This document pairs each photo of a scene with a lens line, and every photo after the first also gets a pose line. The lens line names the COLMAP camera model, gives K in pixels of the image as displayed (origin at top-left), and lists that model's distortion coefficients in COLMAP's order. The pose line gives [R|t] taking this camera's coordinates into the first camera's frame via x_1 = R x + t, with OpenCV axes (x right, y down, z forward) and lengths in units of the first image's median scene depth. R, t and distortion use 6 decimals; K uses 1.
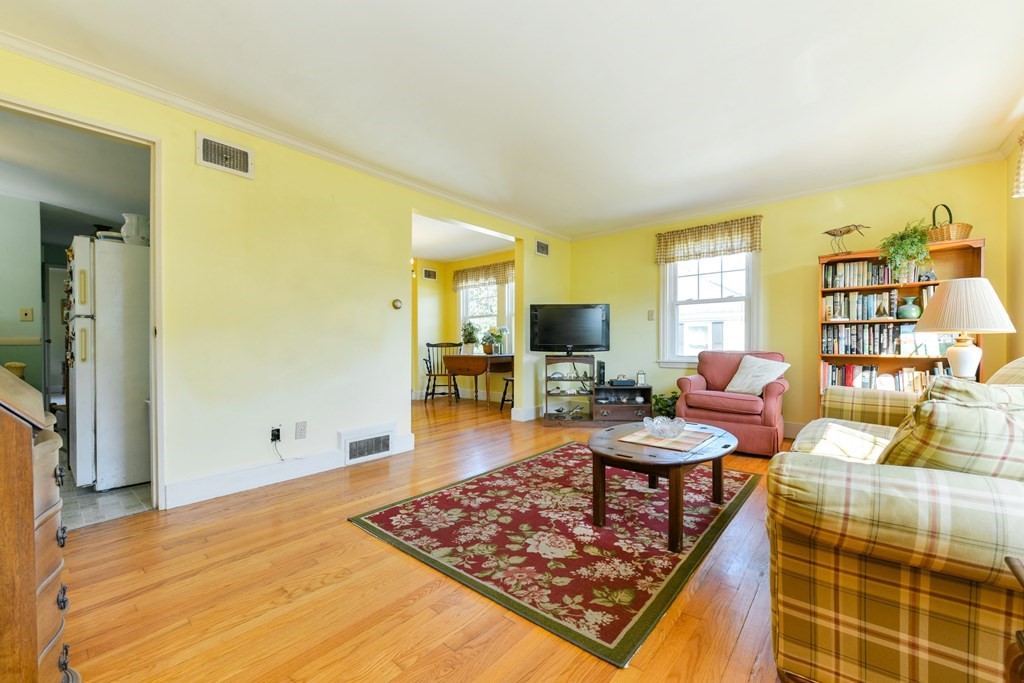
lens RADIAL K [[401.6, 0, 517.8], [0, 401.6, 344.4], [0, 0, 1]] dist [-0.002296, -0.000910]
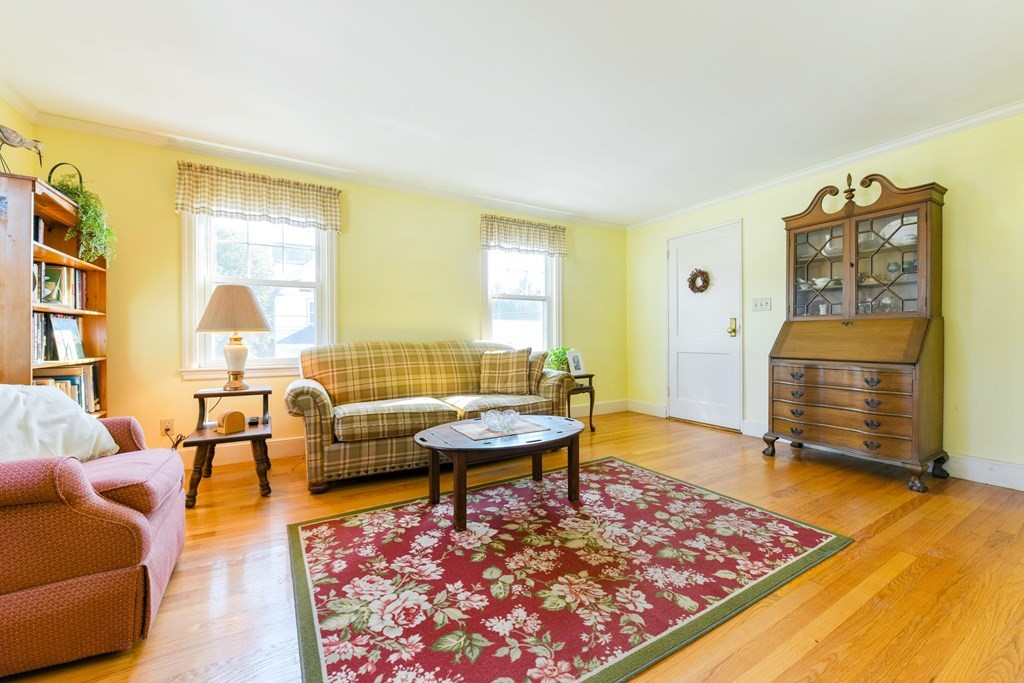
lens RADIAL K [[401.6, 0, 511.7], [0, 401.6, 336.7], [0, 0, 1]] dist [-0.002296, -0.000910]
pose [[-0.939421, 0.006375, 0.342705, -0.023120], [0.008431, 0.999954, 0.004509, -0.016621], [-0.342661, 0.007125, -0.939432, 1.901910]]
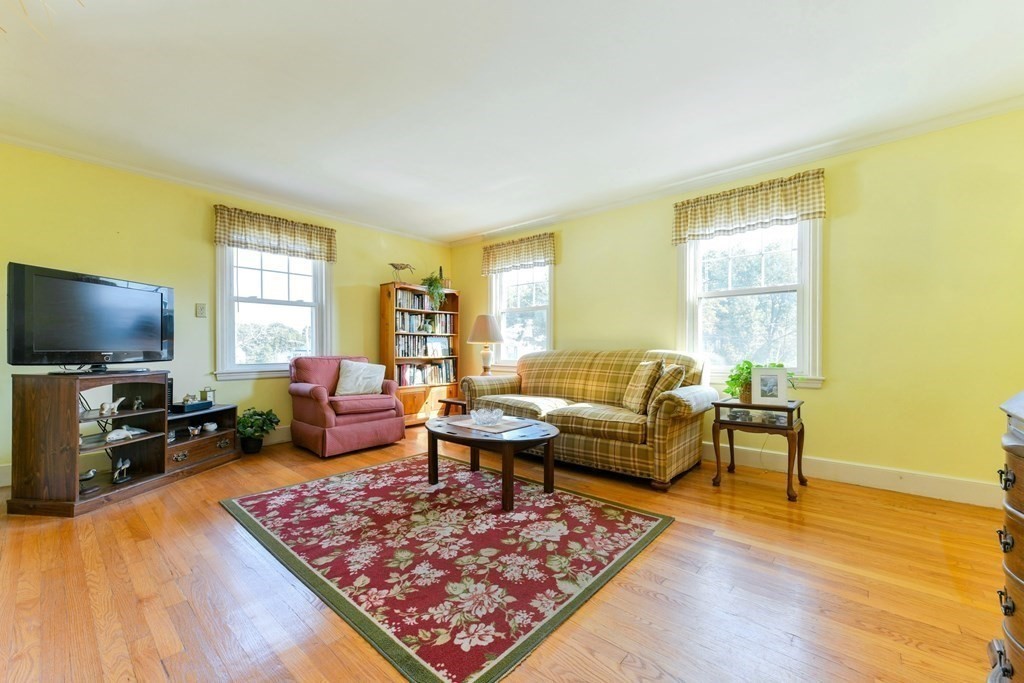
lens RADIAL K [[401.6, 0, 529.1], [0, 401.6, 344.9], [0, 0, 1]] dist [-0.002296, -0.000910]
pose [[0.007298, 0.011219, 0.999910, -0.825177], [0.004888, 0.999925, -0.011255, 0.001745], [-0.999961, 0.004970, 0.007243, 0.831902]]
